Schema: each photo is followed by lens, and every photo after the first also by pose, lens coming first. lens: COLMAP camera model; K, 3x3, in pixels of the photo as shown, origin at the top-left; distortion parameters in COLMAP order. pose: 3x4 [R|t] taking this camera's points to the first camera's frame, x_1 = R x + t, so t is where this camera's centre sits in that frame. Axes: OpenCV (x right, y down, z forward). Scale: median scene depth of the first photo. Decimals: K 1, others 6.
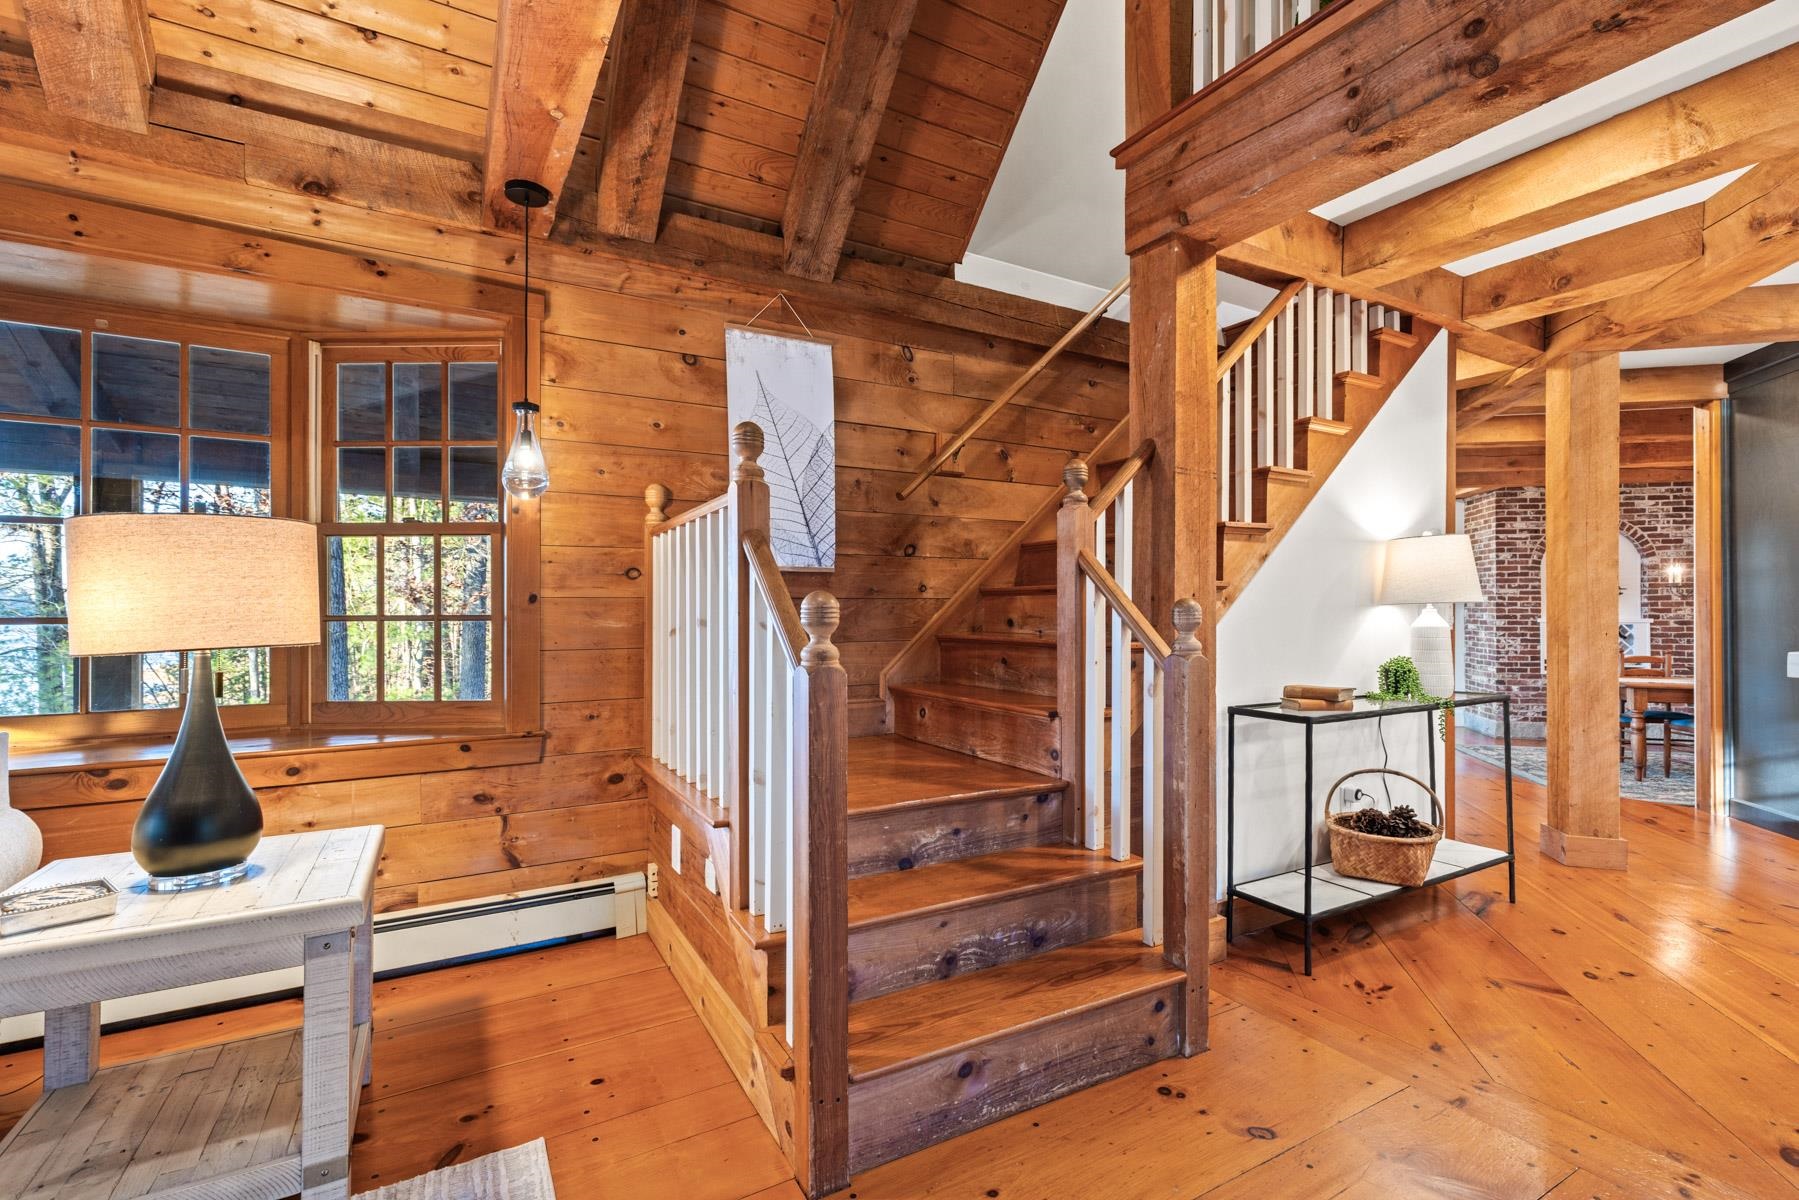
lens RADIAL K [[809.4, 0, 912.1], [0, 809.4, 602.3], [0, 0, 1]] dist [0.004138, -0.000077]
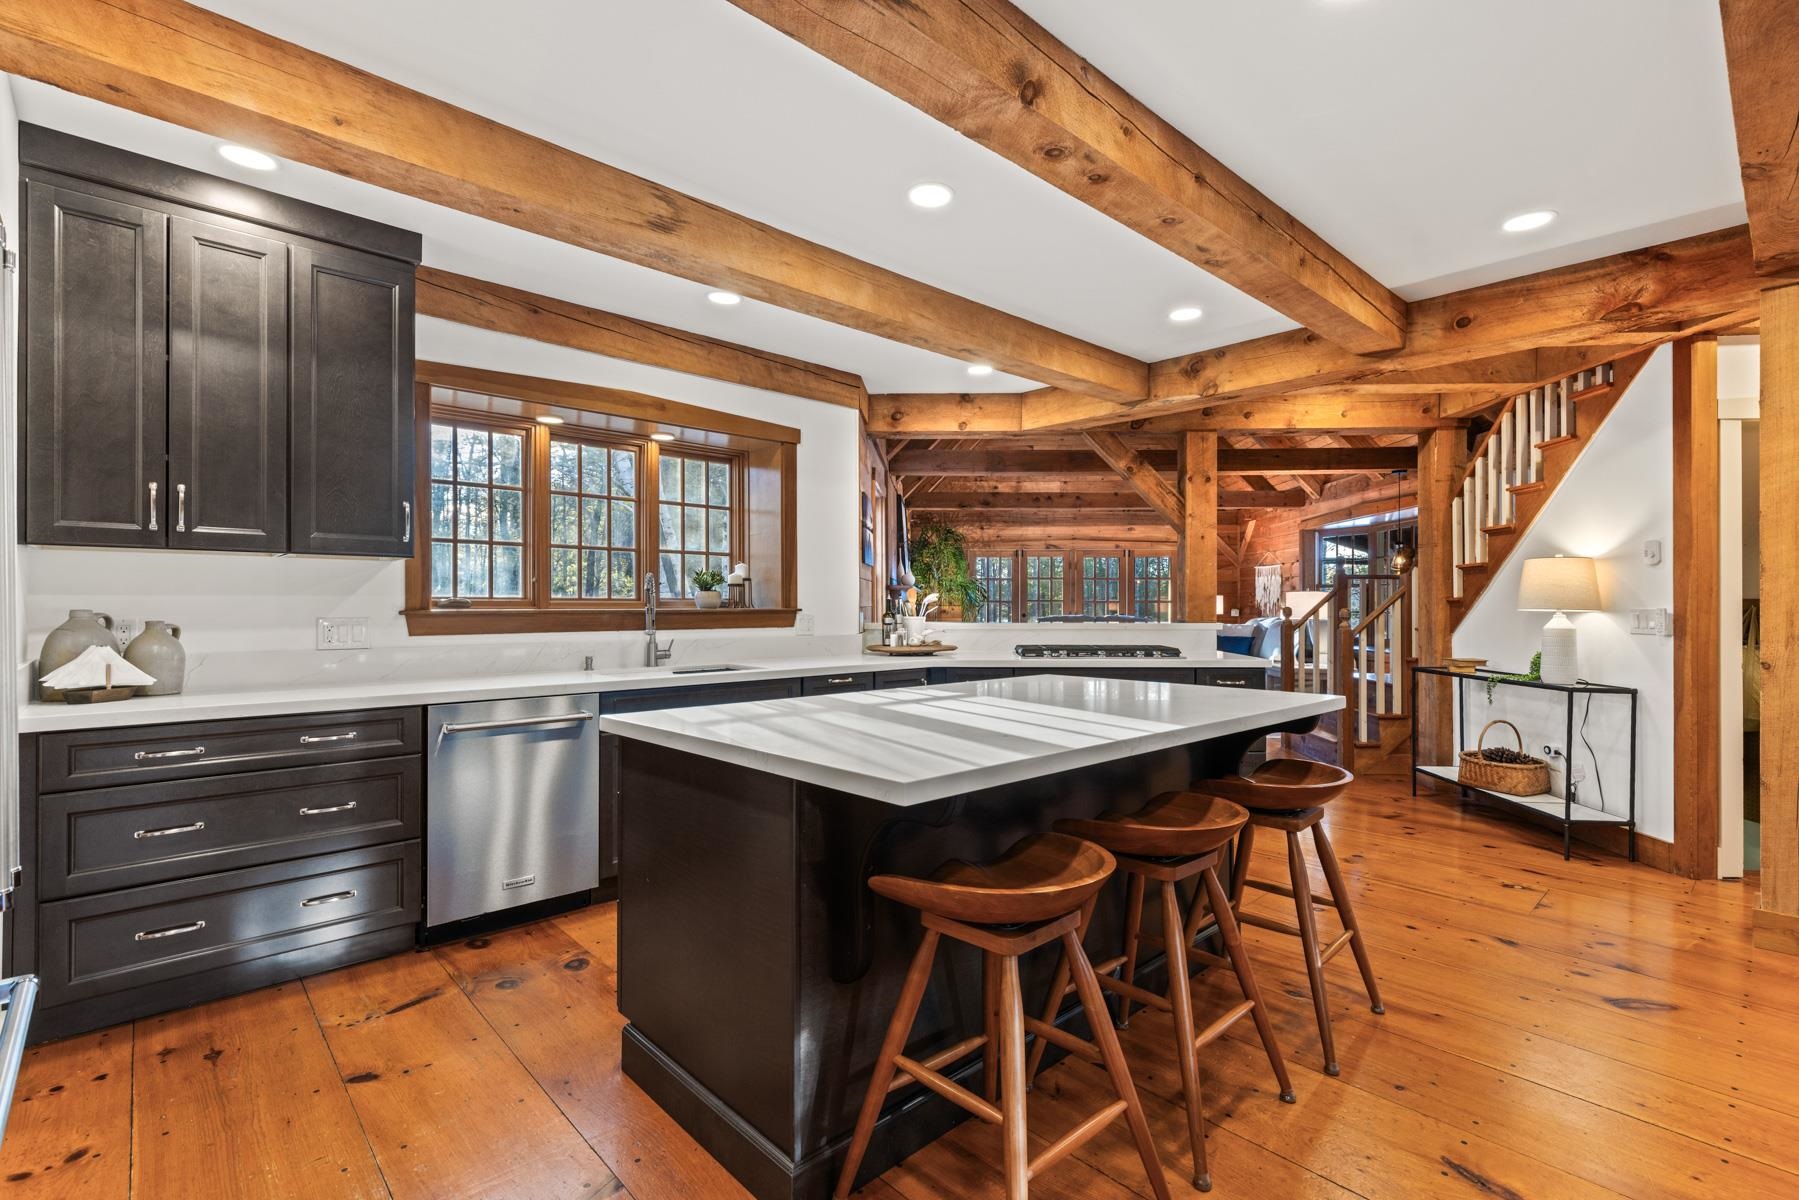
lens RADIAL K [[809.4, 0, 912.1], [0, 809.4, 602.3], [0, 0, 1]] dist [0.004138, -0.000077]
pose [[-0.549924, -0.001818, -0.835213, 2.493067], [0.006971, 0.999953, -0.006767, -0.010378], [0.835185, -0.009544, -0.549886, 0.931327]]
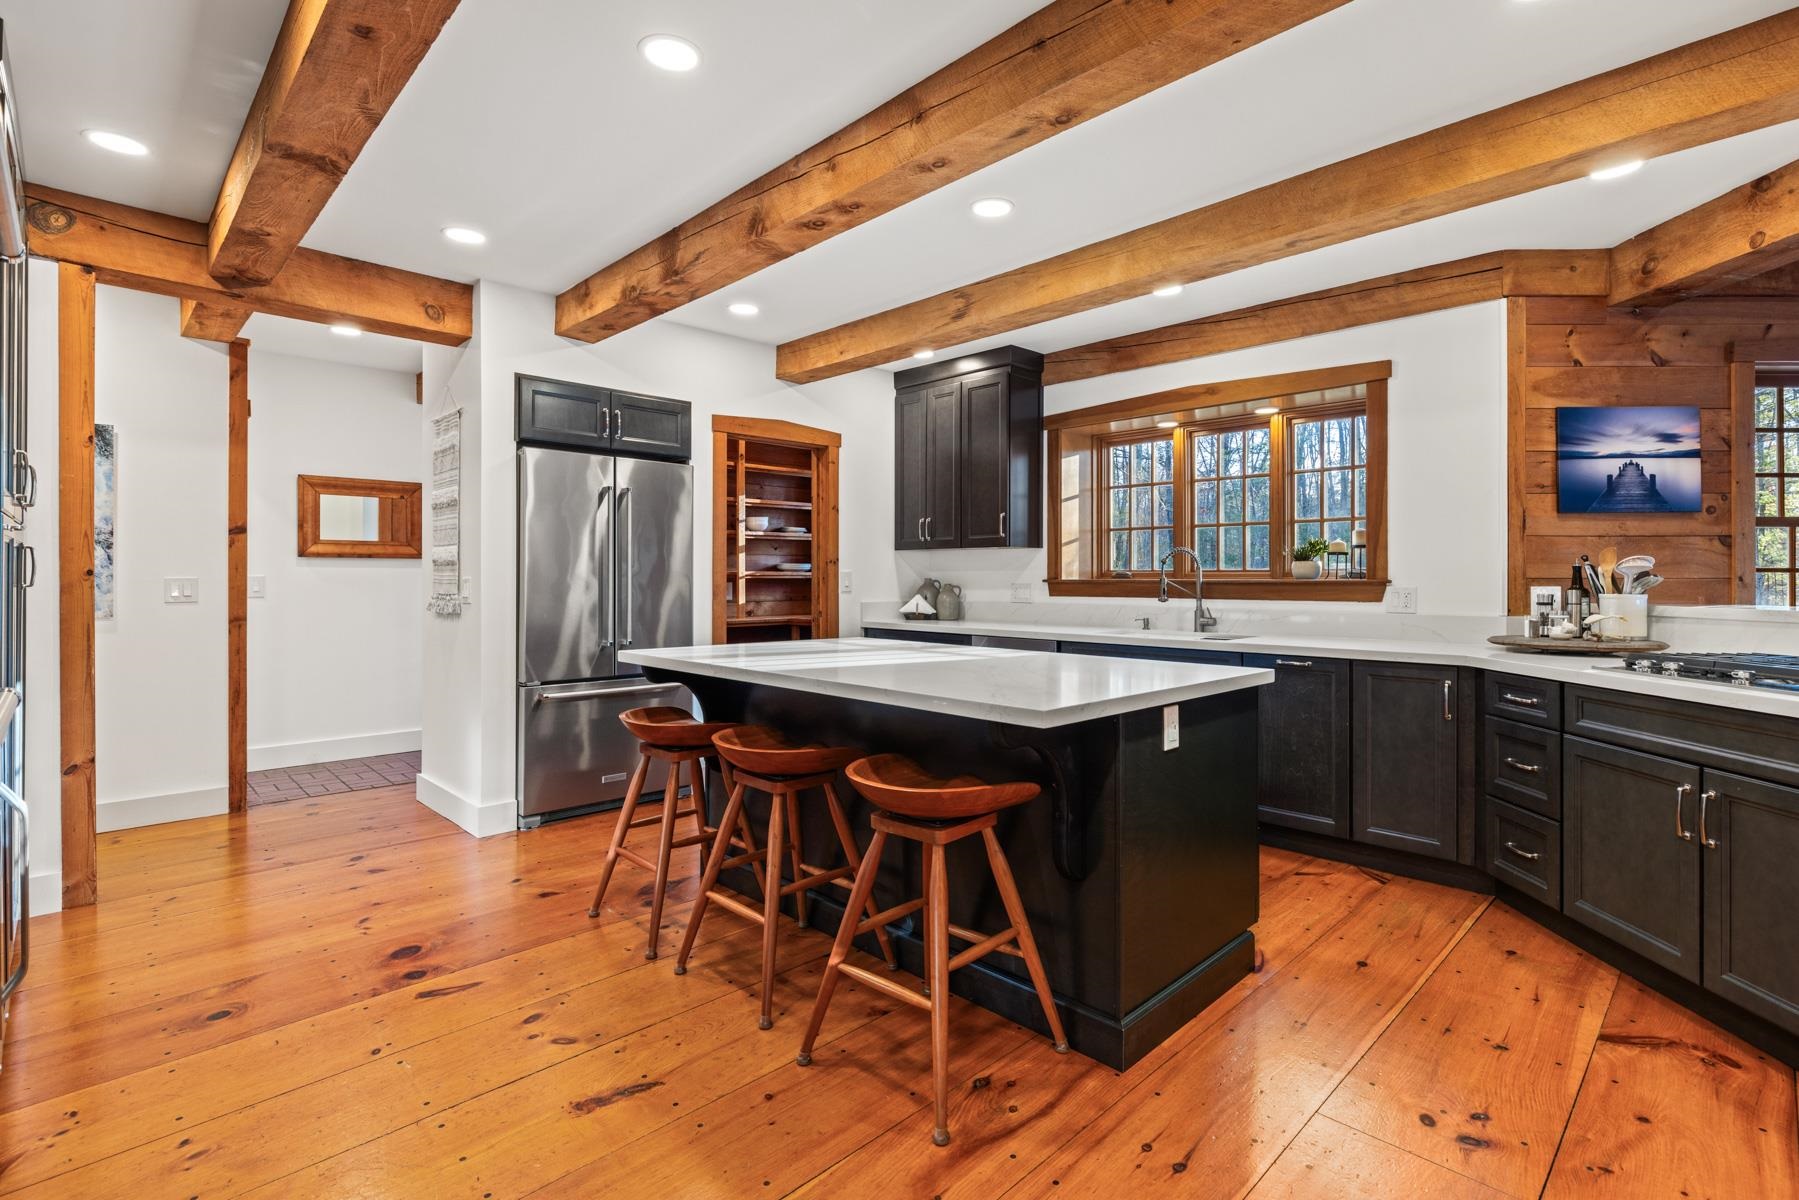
lens RADIAL K [[836.0, 0, 937.5], [0, 836.0, 579.8], [0, 0, 1]] dist [-0.002268, -0.000250]
pose [[-0.865426, 0.001577, 0.501034, 1.240013], [-0.002067, 0.999975, -0.006717, 0.000860], [-0.501032, -0.006849, -0.865402, 1.397282]]
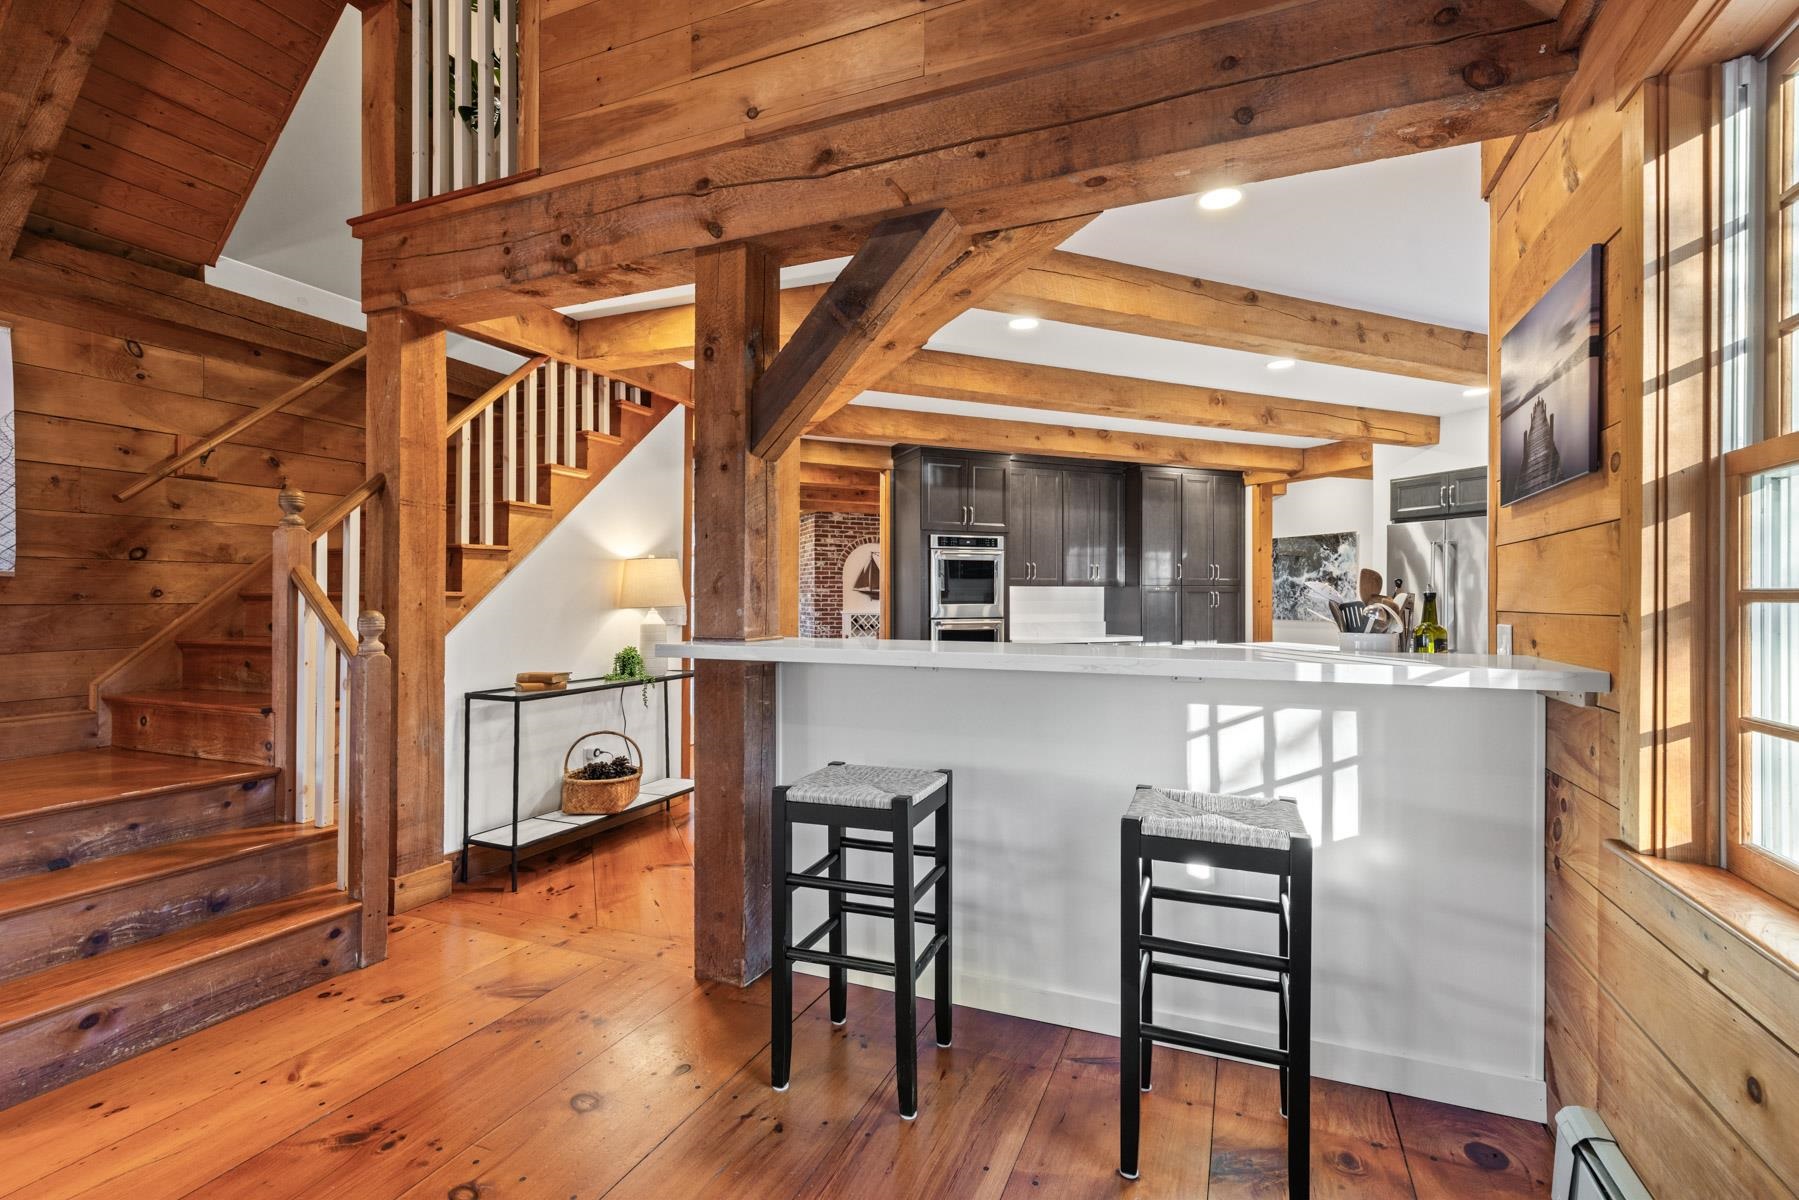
lens RADIAL K [[806.1, 0, 910.7], [0, 806.1, 594.9], [0, 0, 1]] dist [0.003228, 0.000836]
pose [[0.801126, 0.003148, 0.598488, 0.188384], [-0.005089, 0.999986, 0.001551, -0.025654], [-0.598474, -0.004288, 0.801131, -0.382816]]
